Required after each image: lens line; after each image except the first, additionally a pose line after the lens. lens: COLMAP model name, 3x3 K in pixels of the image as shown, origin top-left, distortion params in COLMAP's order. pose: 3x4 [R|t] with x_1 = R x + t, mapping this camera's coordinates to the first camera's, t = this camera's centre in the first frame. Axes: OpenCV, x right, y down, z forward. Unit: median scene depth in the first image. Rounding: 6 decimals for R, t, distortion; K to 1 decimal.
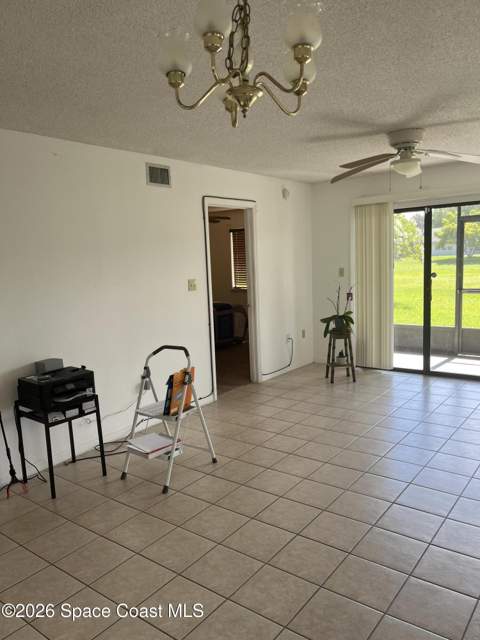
lens RADIAL K [[494.7, 0, 238.6], [0, 494.7, 339.6], [0, 0, 1]] dist [-0.000189, -0.005112]
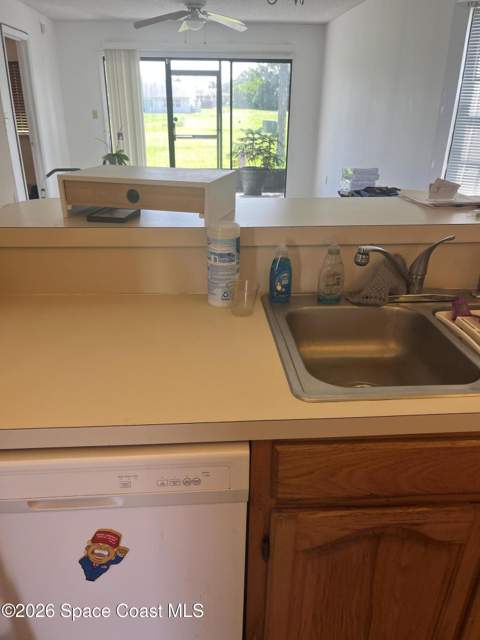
lens RADIAL K [[494.7, 0, 238.6], [0, 494.7, 339.6], [0, 0, 1]] dist [-0.000189, -0.005112]
pose [[0.744314, -0.239188, 0.623526, -0.400566], [0.070407, 0.956563, 0.282897, 0.060375], [-0.664108, -0.166664, 0.728824, -0.114561]]
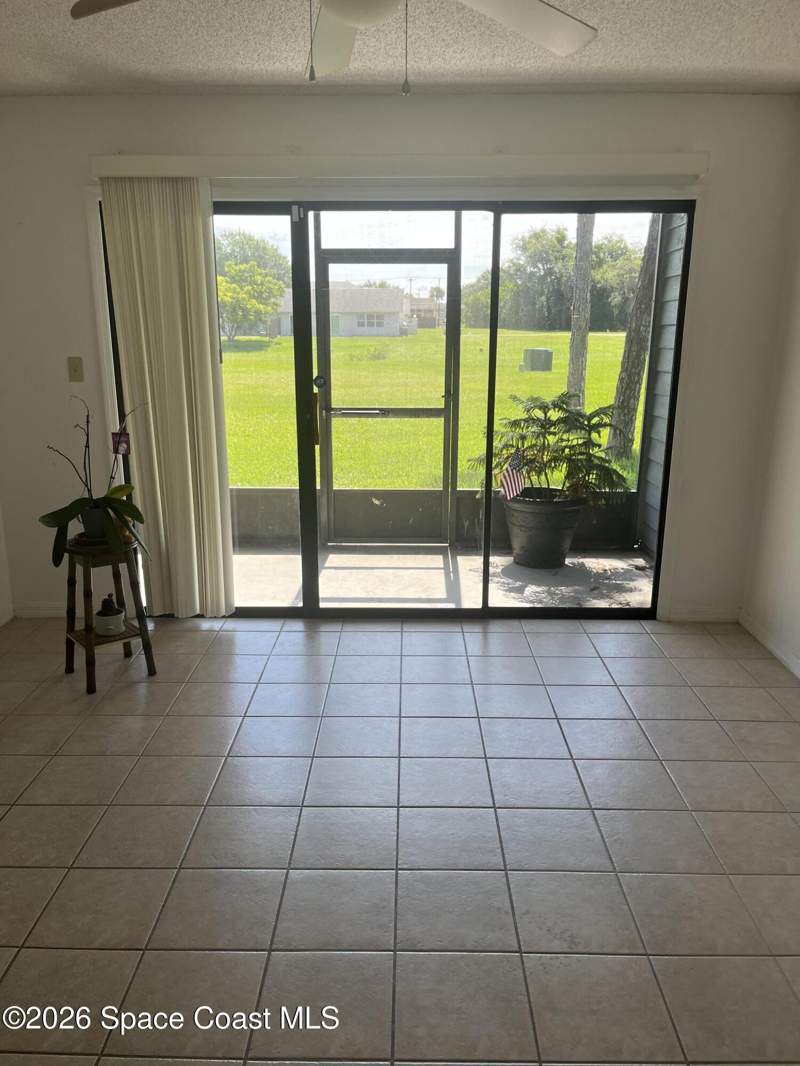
lens RADIAL K [[809.3, 0, 399.2], [0, 809.3, 545.7], [0, 0, 1]] dist [0.002856, 0.001467]
pose [[0.802805, -0.113606, 0.585319, 0.039886], [0.061601, 0.992230, 0.108094, -0.063140], [-0.593051, -0.050722, 0.803565, 0.413395]]
